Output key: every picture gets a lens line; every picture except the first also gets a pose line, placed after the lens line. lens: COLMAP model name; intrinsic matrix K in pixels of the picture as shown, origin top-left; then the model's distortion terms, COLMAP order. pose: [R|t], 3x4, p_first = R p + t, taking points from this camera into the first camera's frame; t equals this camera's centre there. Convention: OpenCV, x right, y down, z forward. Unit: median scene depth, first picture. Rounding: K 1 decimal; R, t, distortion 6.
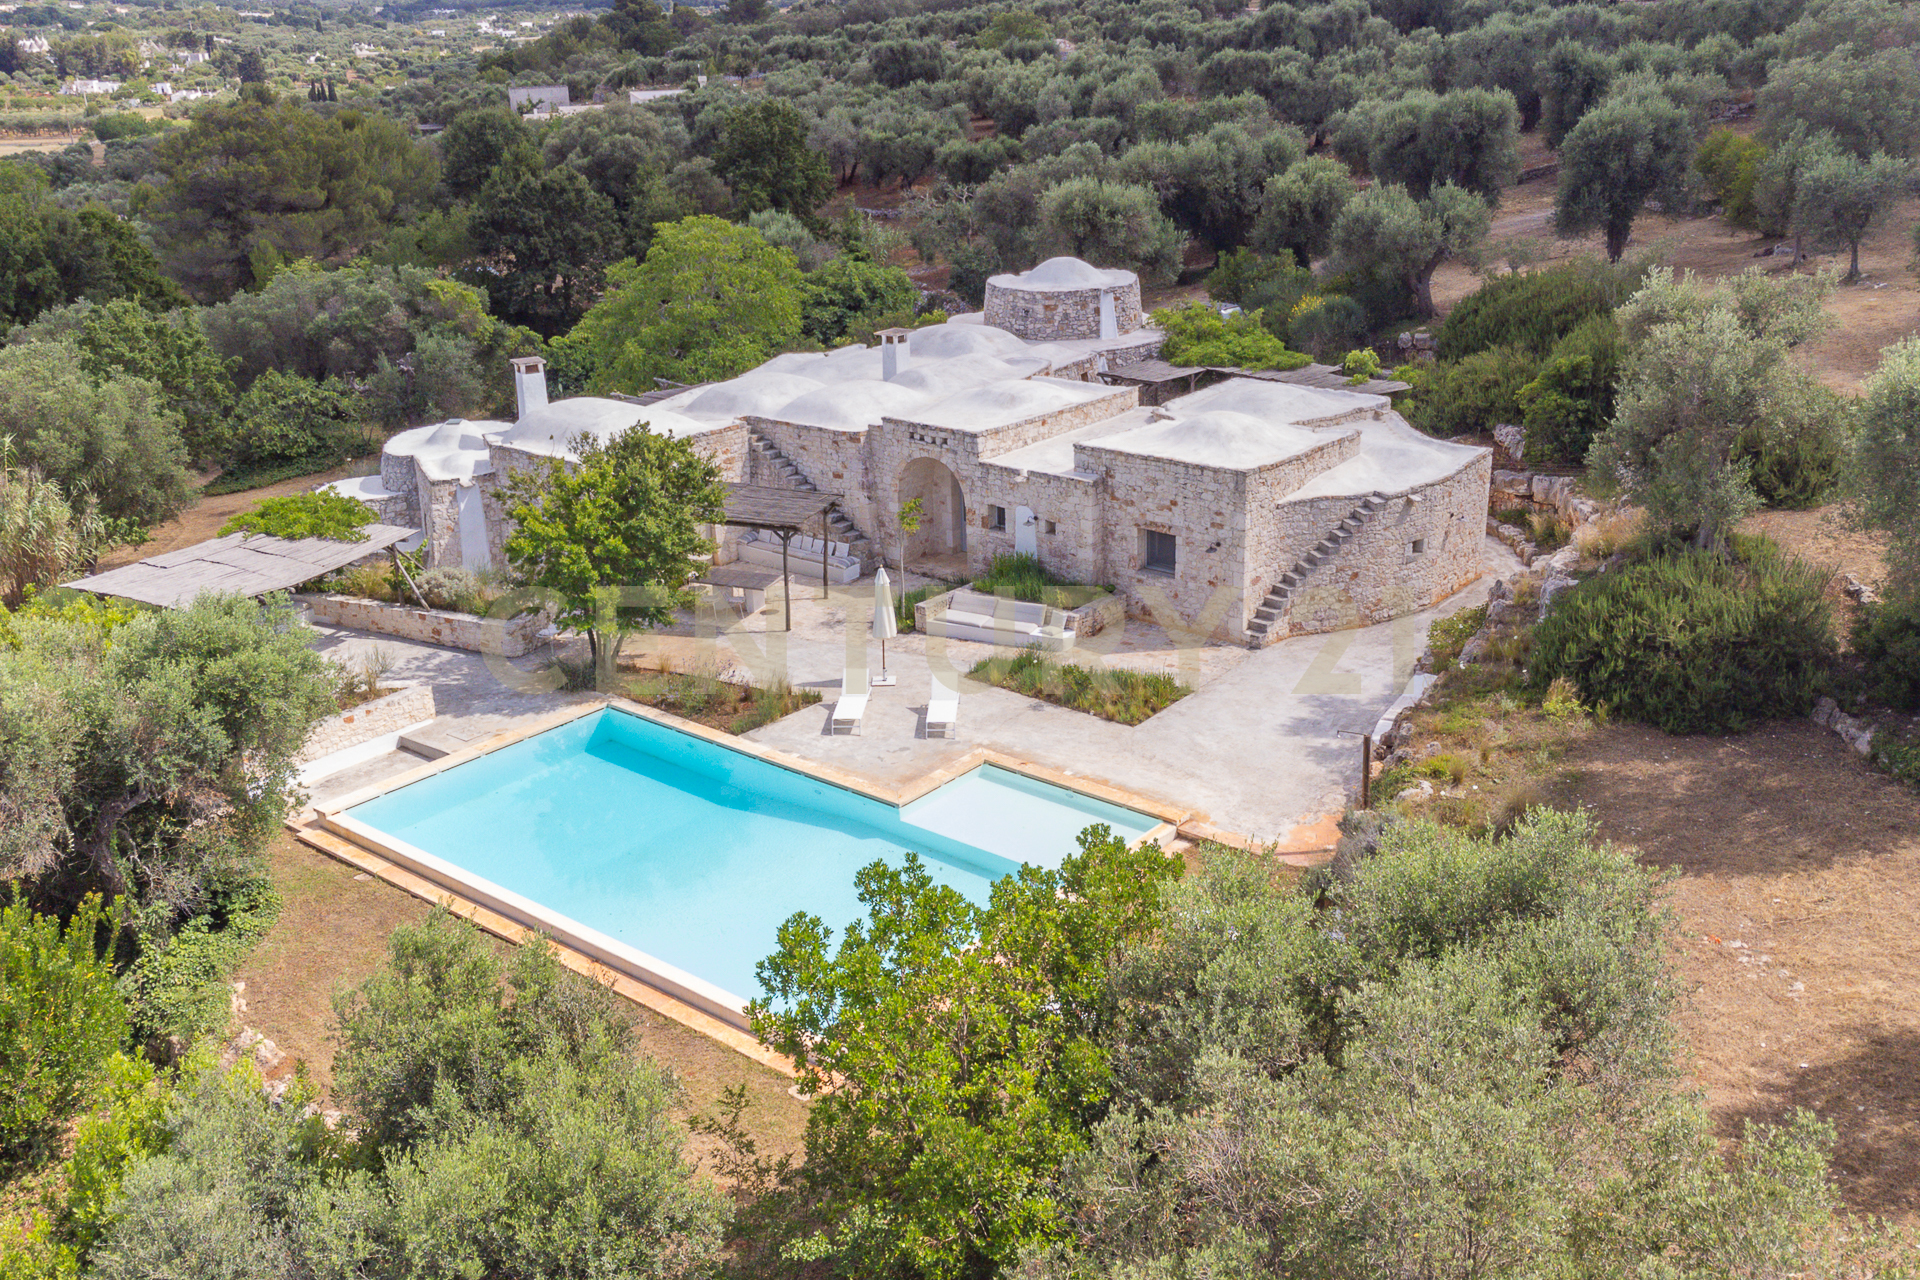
lens RADIAL K [[1747.0, 0, 1001.8], [0, 1747.0, 590.3], [0, 0, 1]] dist [0.038444, -0.012871]
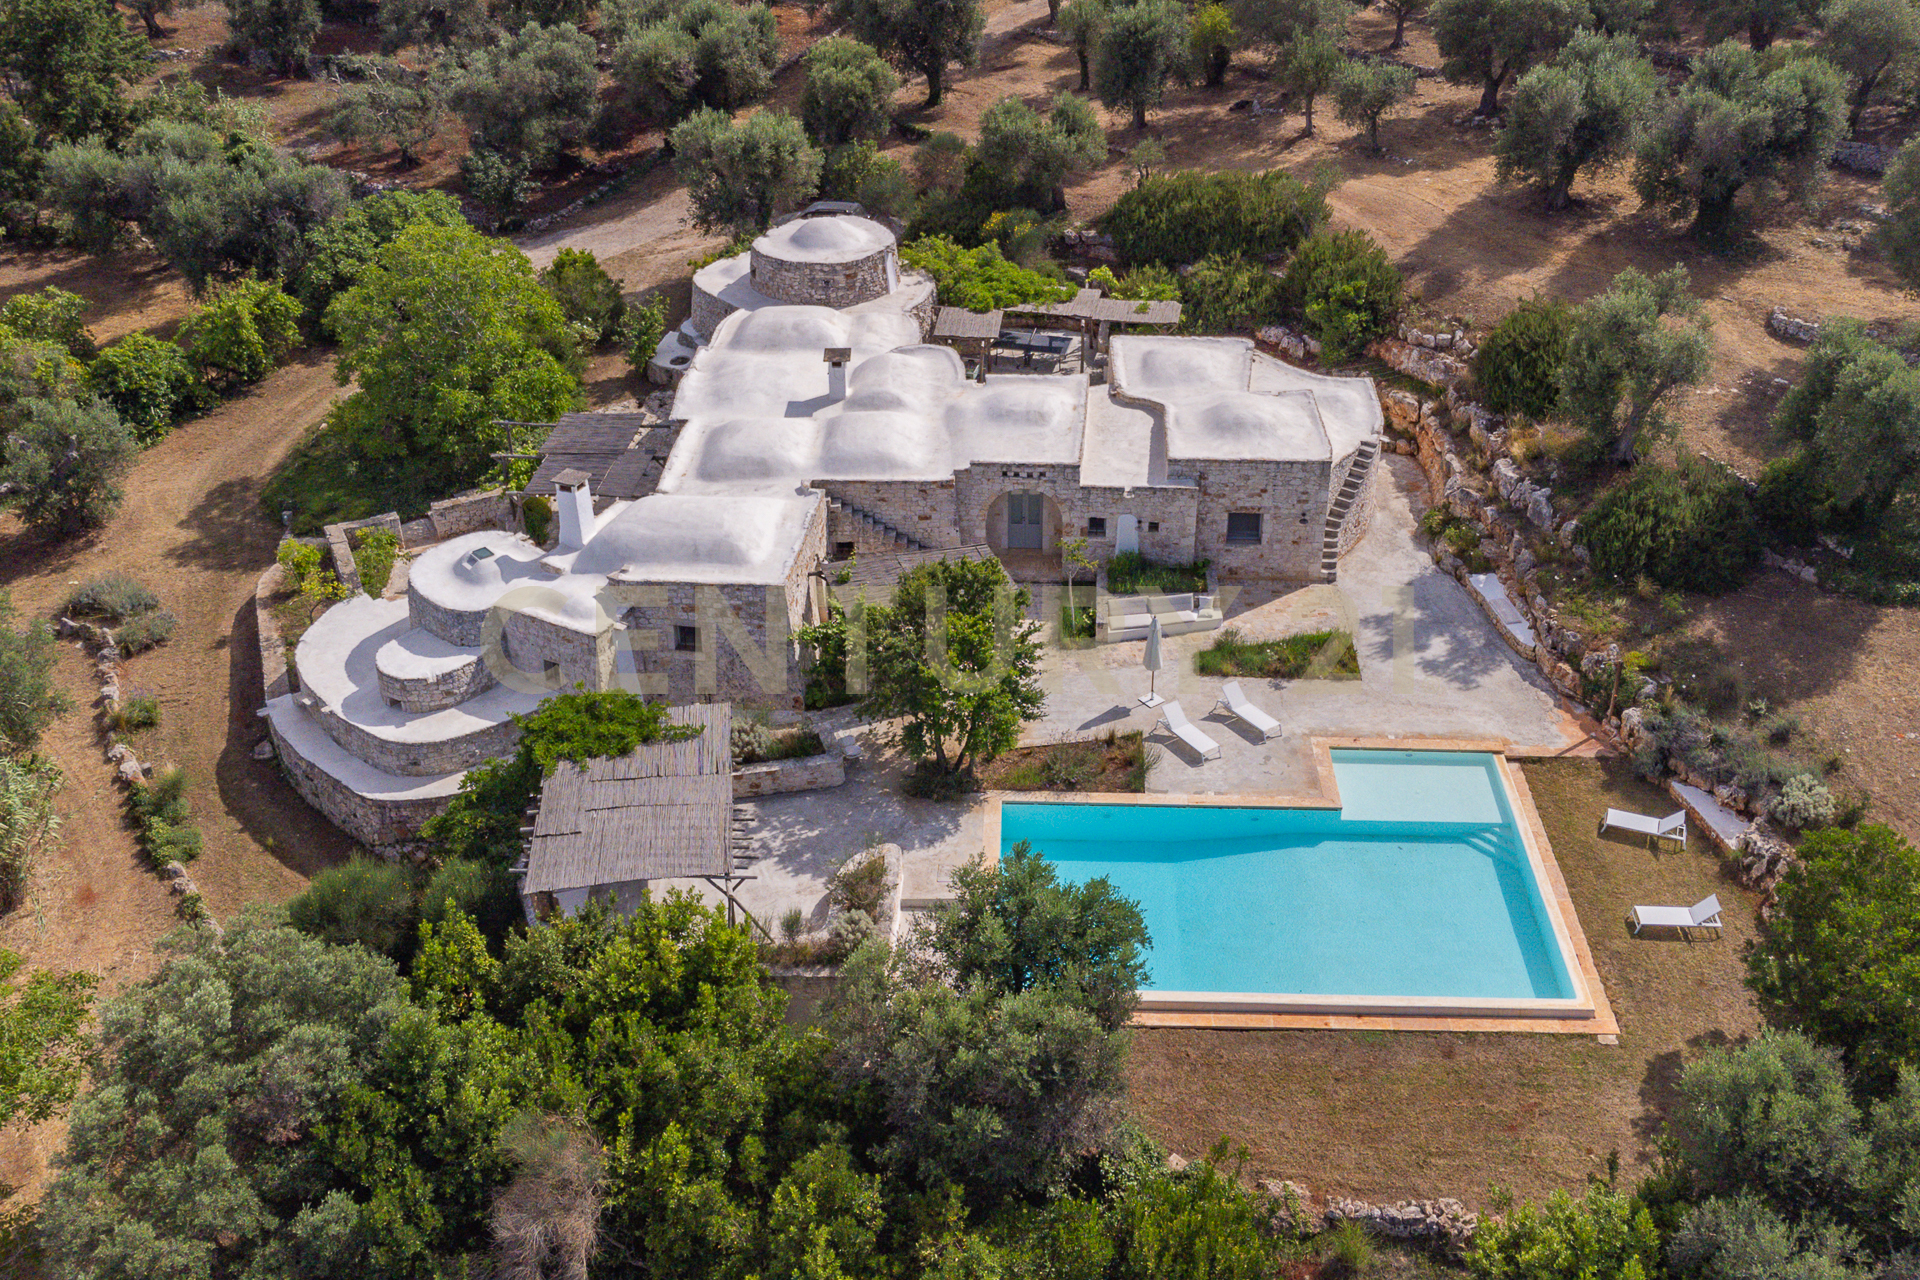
lens RADIAL K [[1699.4, 0, 1063.6], [0, 1699.4, 515.1], [0, 0, 1]] dist [0.008734, -0.001654]
pose [[0.785609, -0.271266, 0.556088, -0.685542], [0.169562, 0.958749, 0.228141, -0.327719], [-0.595036, -0.084938, 0.799198, 0.083076]]
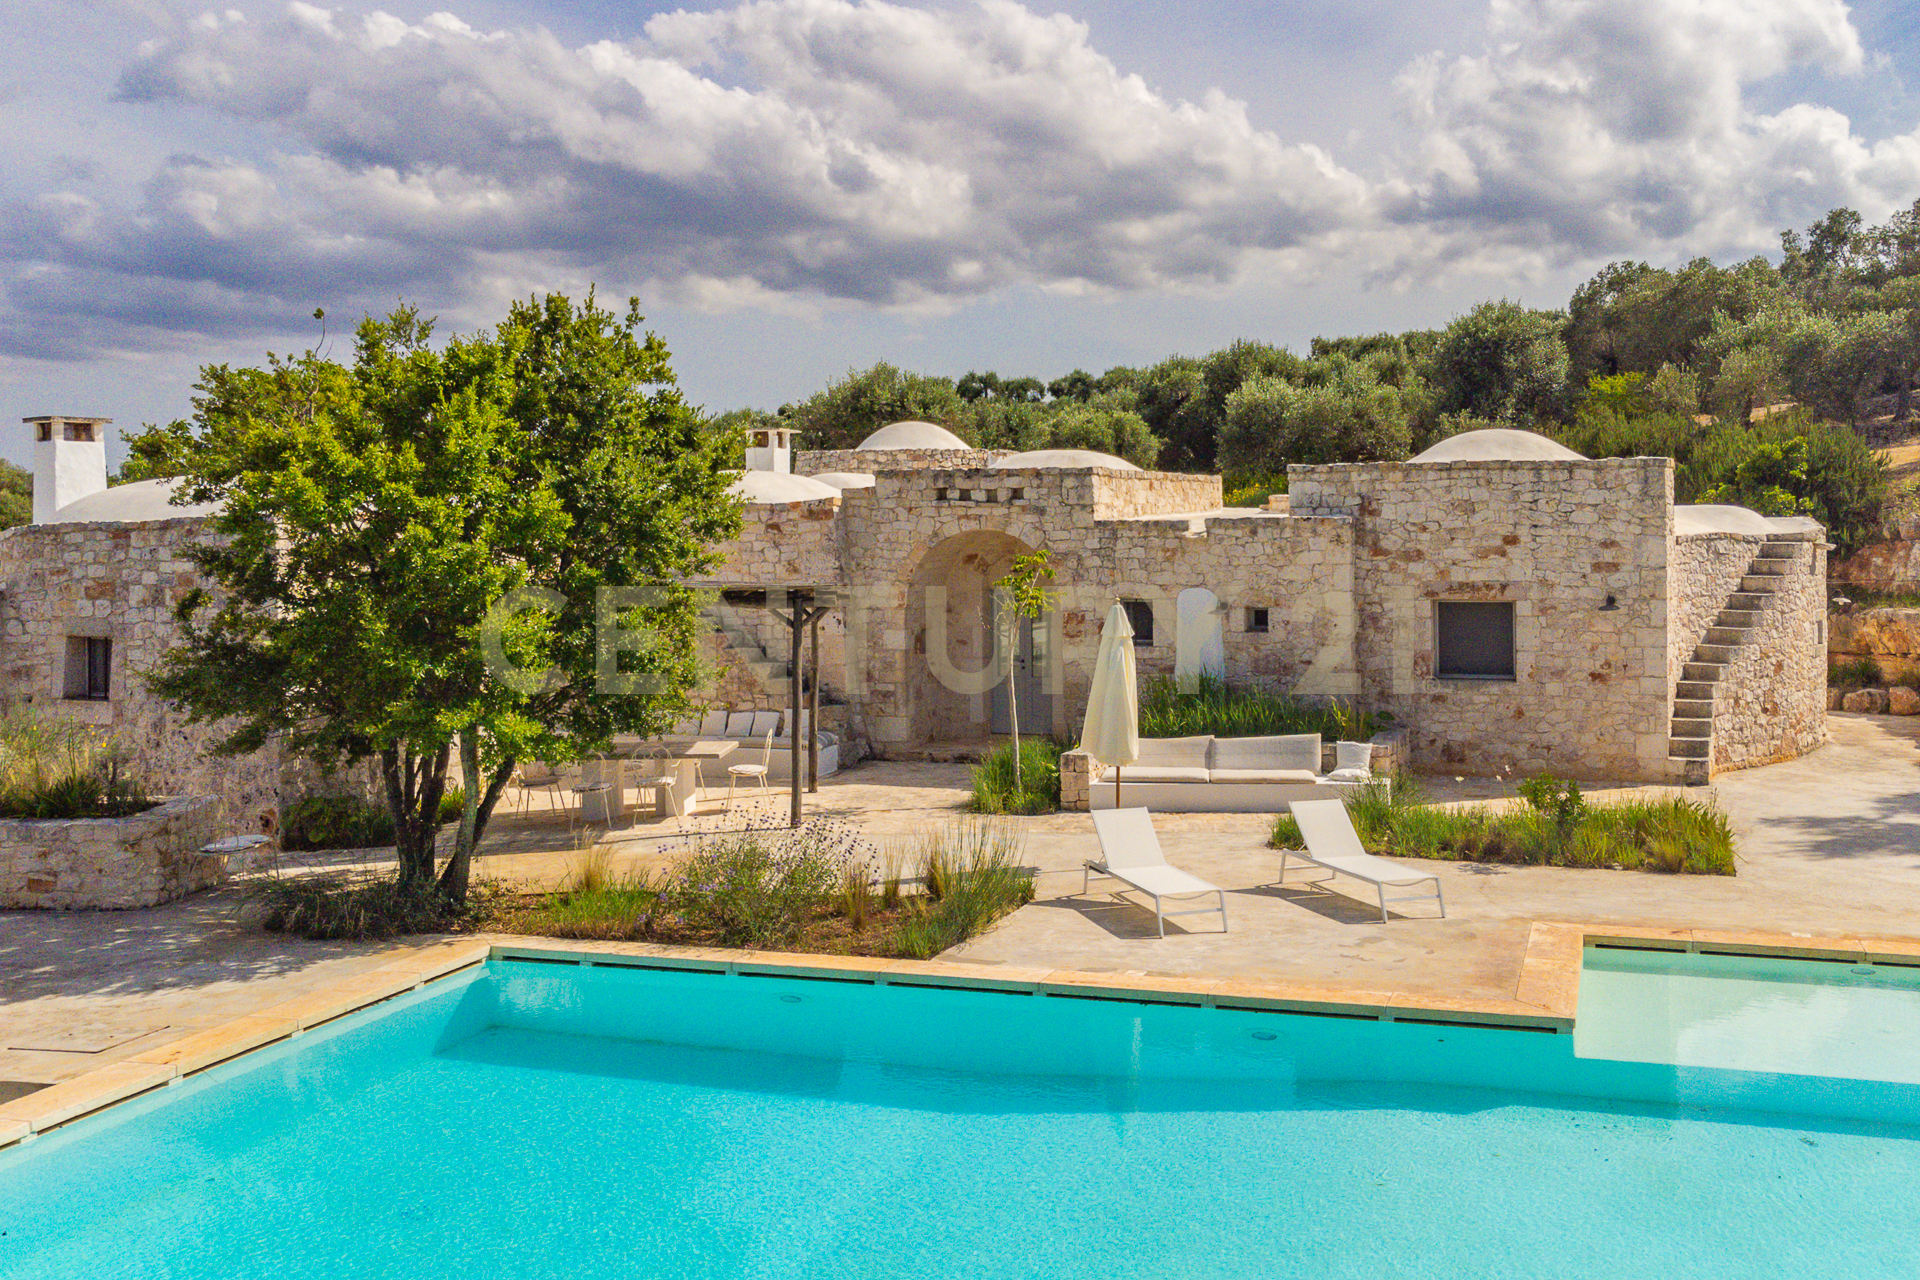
lens RADIAL K [[1764.5, 0, 1153.6], [0, 1764.5, 551.8], [0, 0, 1]] dist [0.014690, 0.011090]
pose [[0.916629, 0.009508, 0.399626, -0.220765], [0.113989, 0.951992, -0.284108, 0.096144], [-0.383142, 0.305975, 0.871540, 0.529235]]
